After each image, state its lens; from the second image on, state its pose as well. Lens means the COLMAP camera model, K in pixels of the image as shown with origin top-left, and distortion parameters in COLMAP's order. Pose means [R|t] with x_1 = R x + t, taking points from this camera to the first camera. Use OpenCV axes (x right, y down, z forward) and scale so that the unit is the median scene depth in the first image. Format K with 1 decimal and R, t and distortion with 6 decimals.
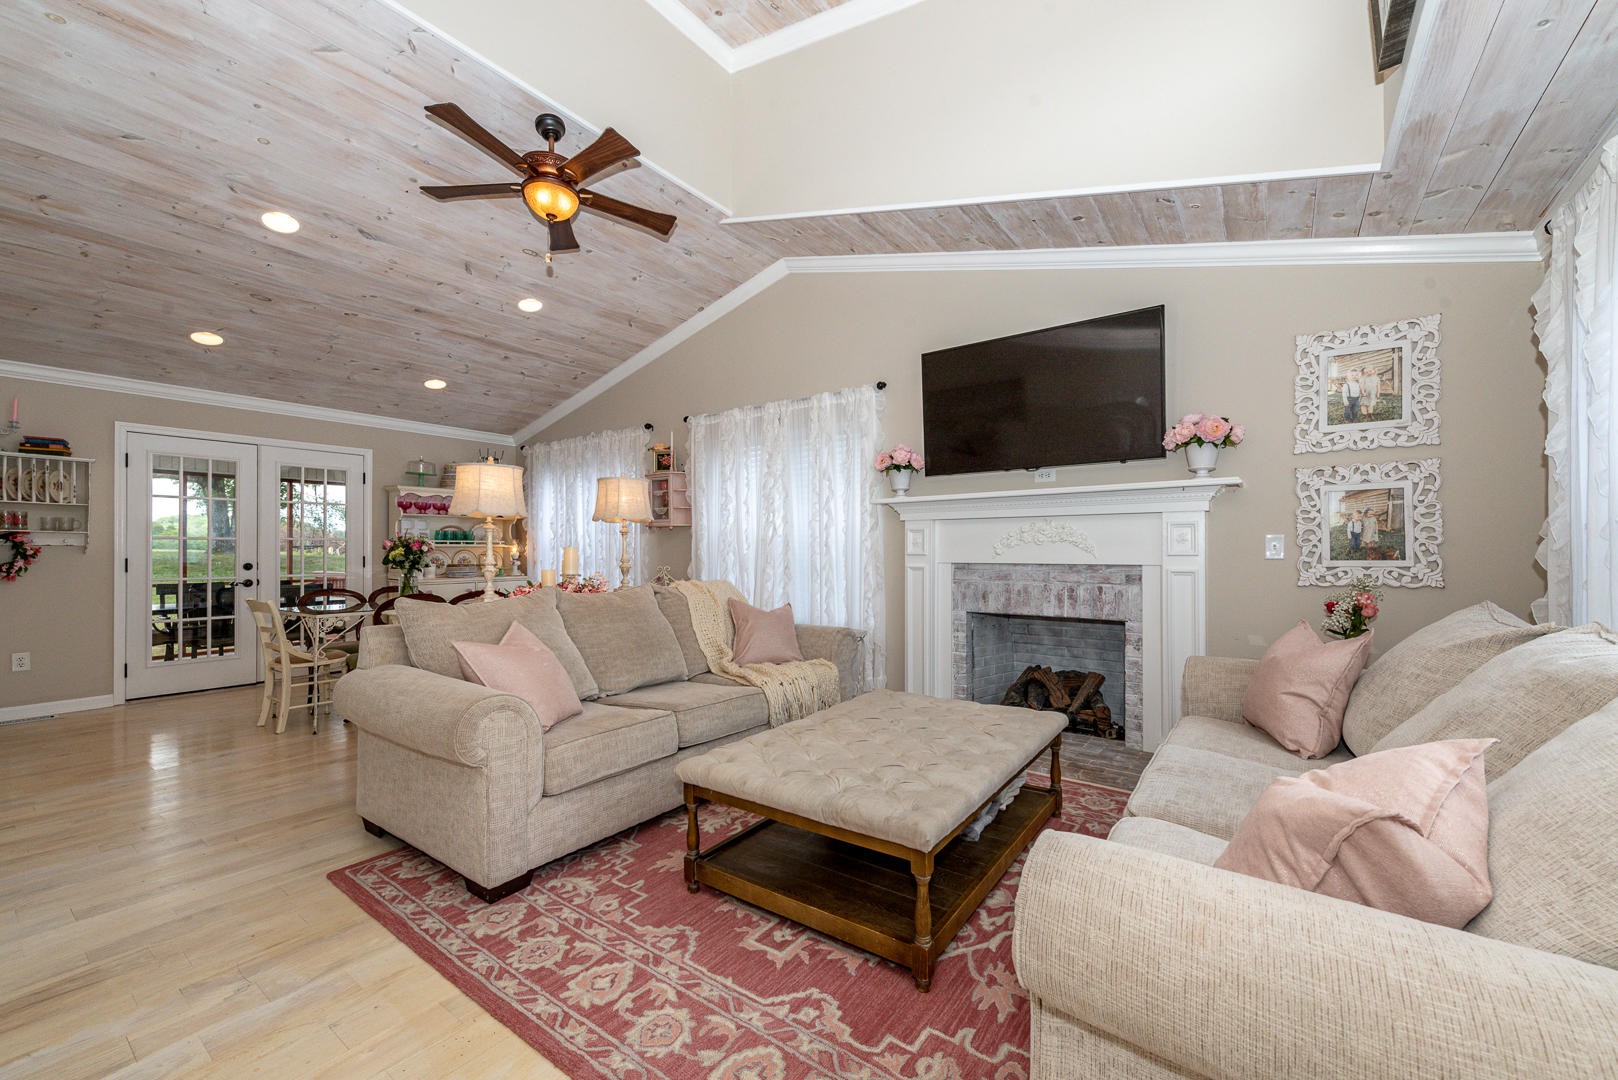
lens RADIAL K [[633.2, 0, 807.8], [0, 633.2, 552.8], [0, 0, 1]] dist [0.007151, -0.001730]
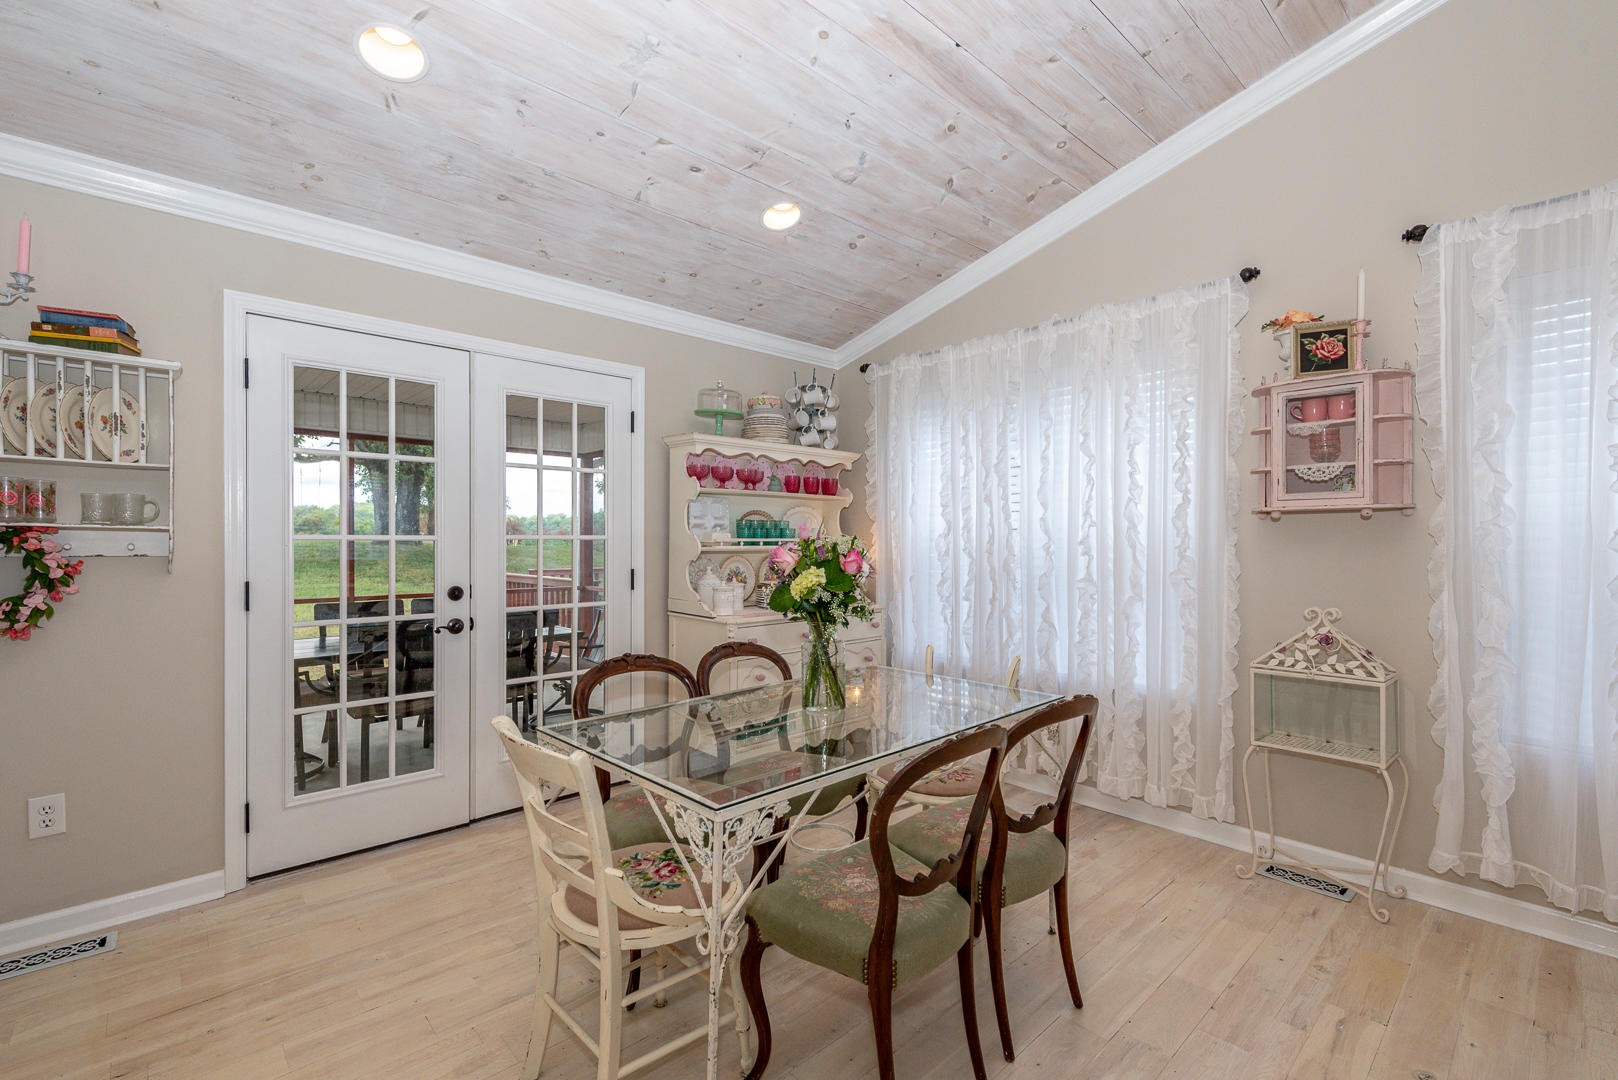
lens RADIAL K [[689.9, 0, 778.2], [0, 689.9, 551.6], [0, 0, 1]] dist [0.006108, -0.002207]
pose [[0.973160, 0.009149, -0.229949, -0.631613], [-0.005657, 0.999859, 0.015842, -0.026561], [0.230061, -0.014116, 0.973074, 0.657151]]
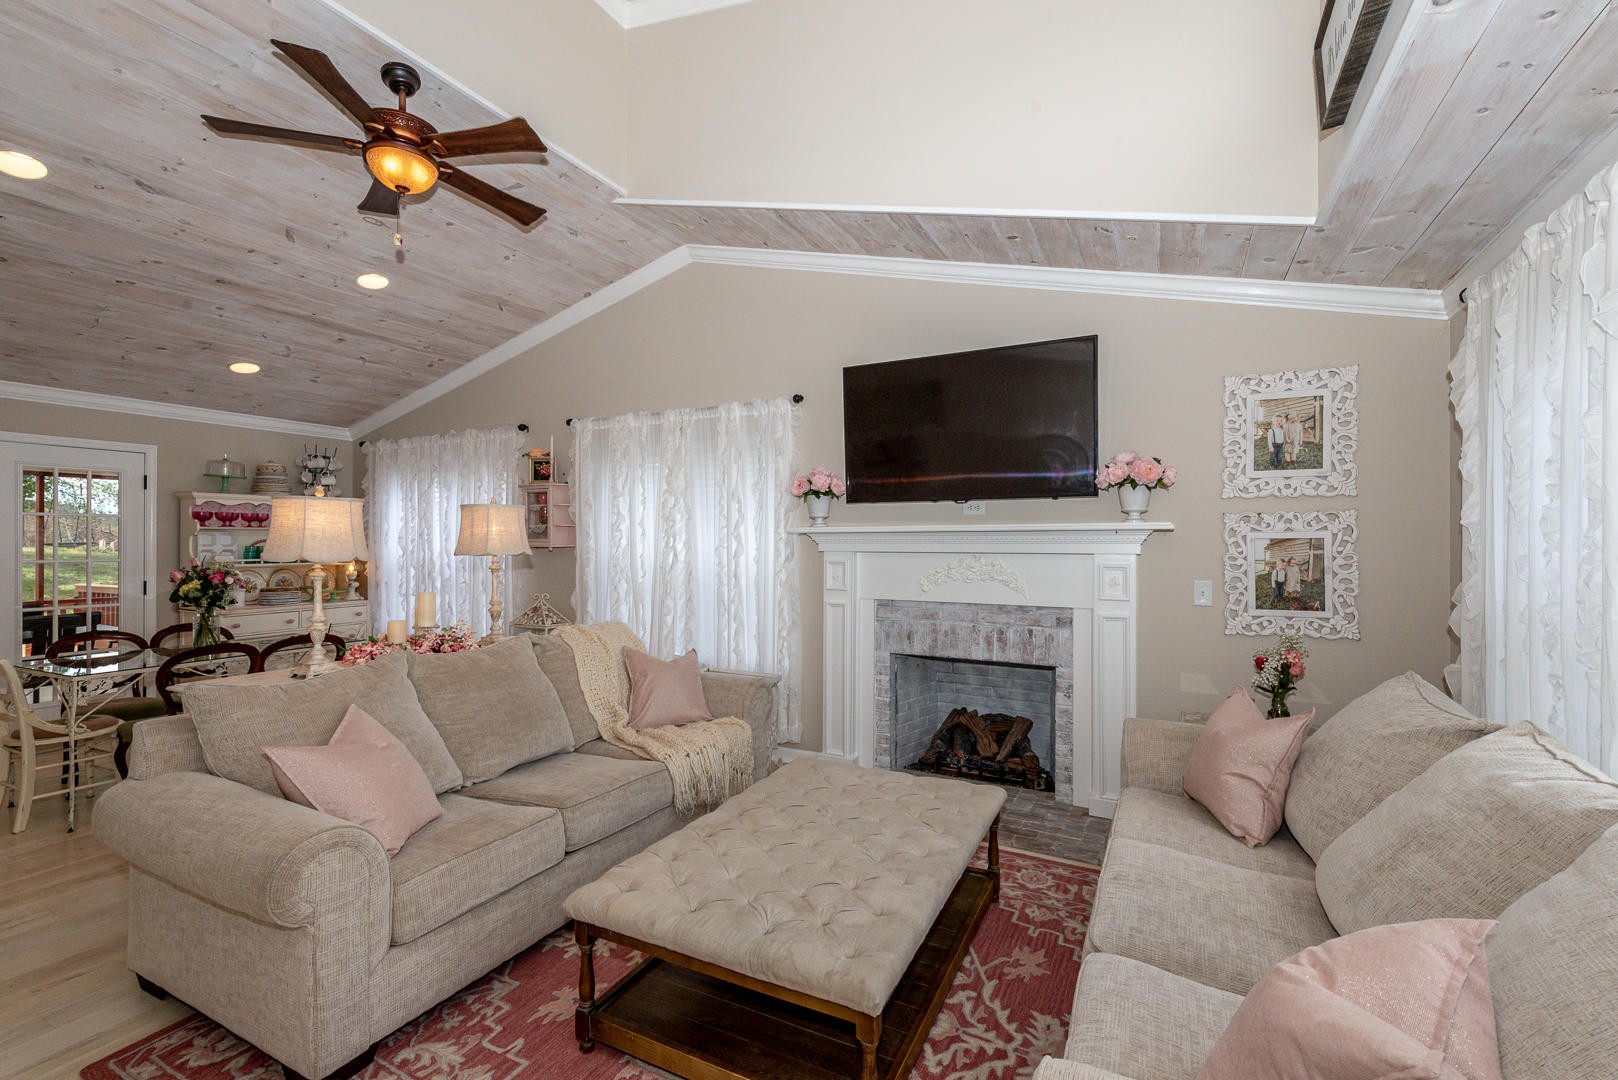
lens RADIAL K [[689.9, 0, 804.8], [0, 689.9, 548.9], [0, 0, 1]] dist [0.006108, -0.002207]
pose [[0.989069, 0.004830, 0.147375, -0.017978], [-0.005674, 0.999970, 0.005303, -0.061952], [-0.147345, -0.006081, 0.989066, 0.036279]]
